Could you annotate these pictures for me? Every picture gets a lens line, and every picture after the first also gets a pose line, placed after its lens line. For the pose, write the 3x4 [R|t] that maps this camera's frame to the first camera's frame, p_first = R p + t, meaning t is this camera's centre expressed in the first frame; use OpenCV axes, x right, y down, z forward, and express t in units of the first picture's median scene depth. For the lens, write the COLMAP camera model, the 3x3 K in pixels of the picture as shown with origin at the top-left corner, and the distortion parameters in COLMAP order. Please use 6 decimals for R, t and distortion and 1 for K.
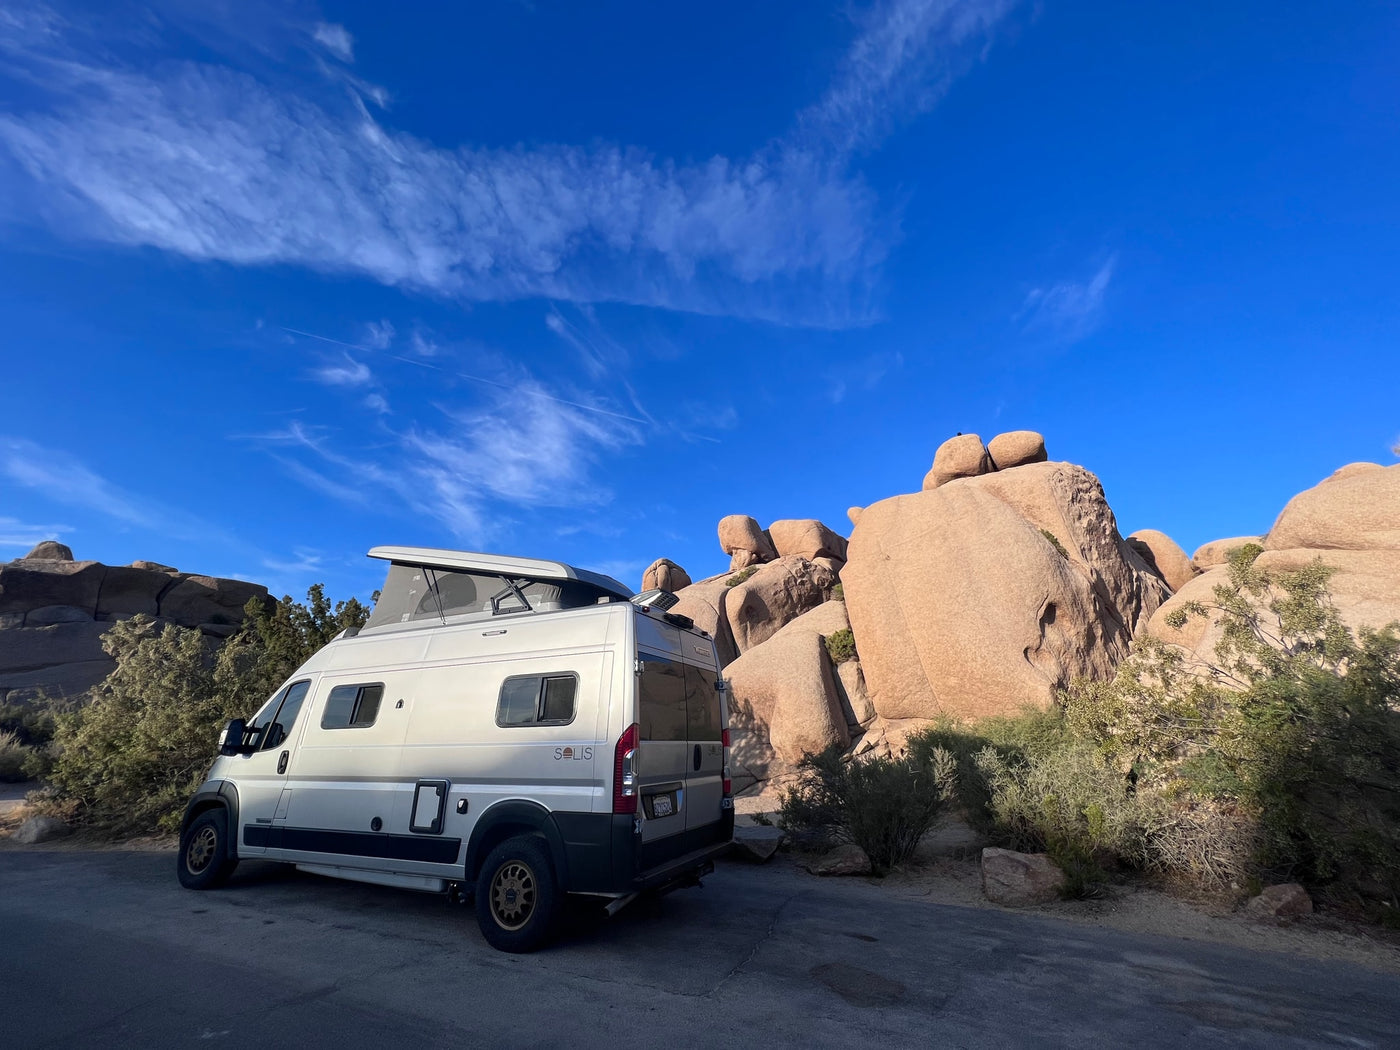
lens RADIAL K [[556.7, 0, 693.5], [0, 556.7, 525.1], [0, 0, 1]] dist [-0.000088, 0.000027]
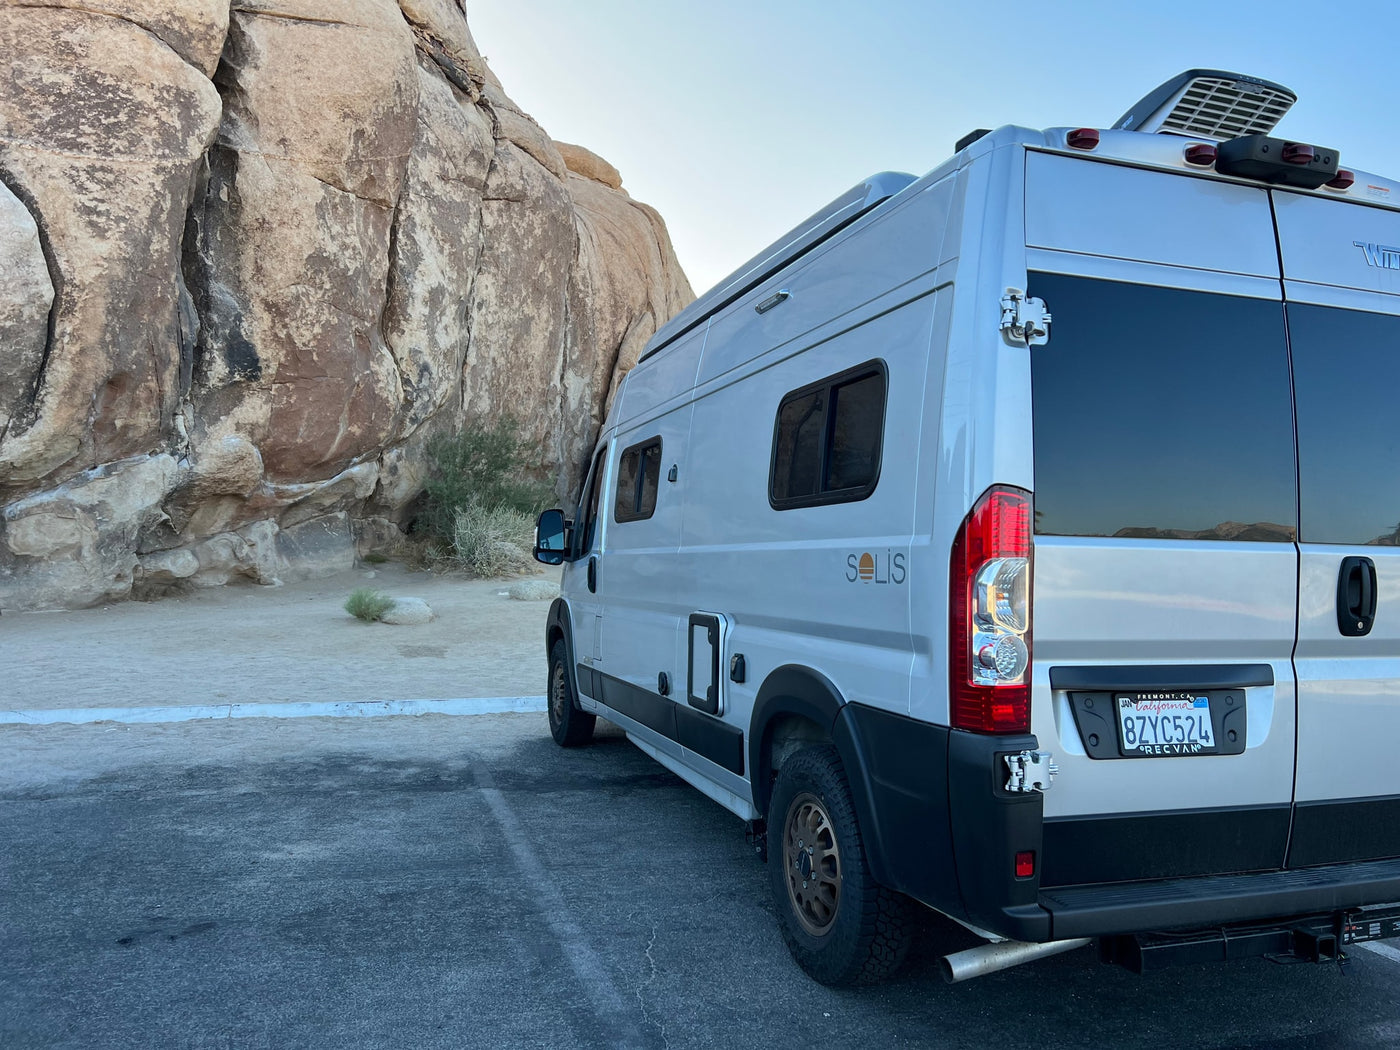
lens RADIAL K [[1045.3, 0, 699.8], [0, 1045.3, 524.7], [0, 0, 1]] dist [0.035835, -0.025479]
pose [[0.701973, -0.004254, -0.712191, 0.163740], [0.240657, 0.942580, 0.231575, 0.153296], [0.670312, -0.333953, 0.662689, 0.371697]]
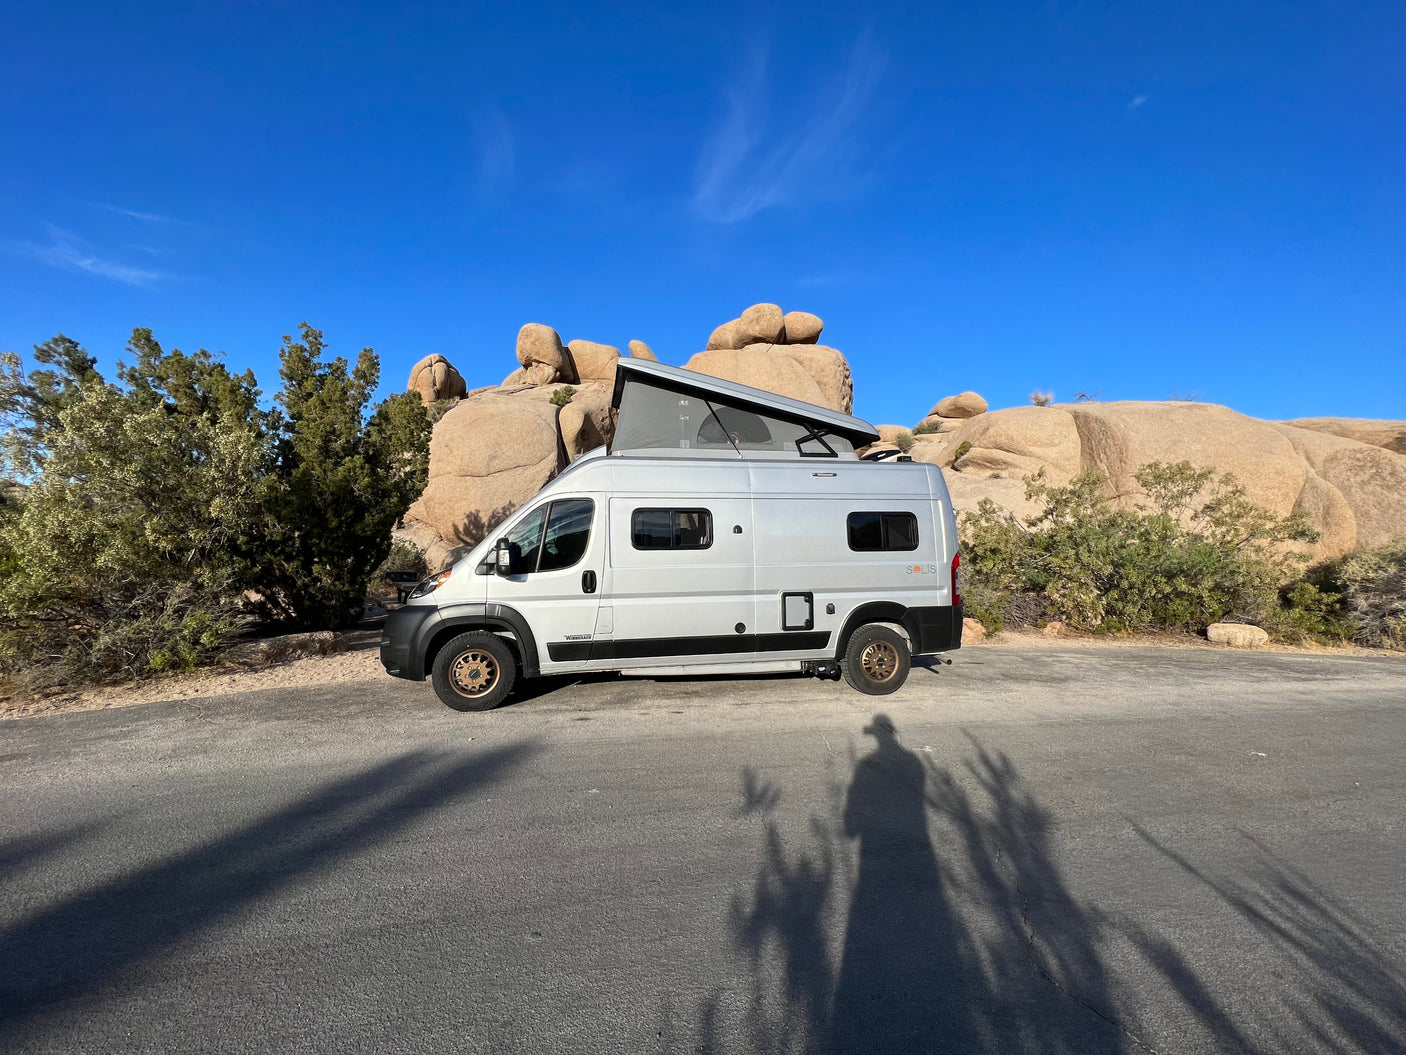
lens RADIAL K [[559.0, 0, 702.0], [0, 559.0, 522.4], [0, 0, 1]] dist [-0.000088, 0.000027]
pose [[0.815499, 0.034517, 0.577728, -1.201754], [-0.212224, 0.946522, 0.243018, 0.056721], [-0.538443, -0.320789, 0.779213, 0.187388]]
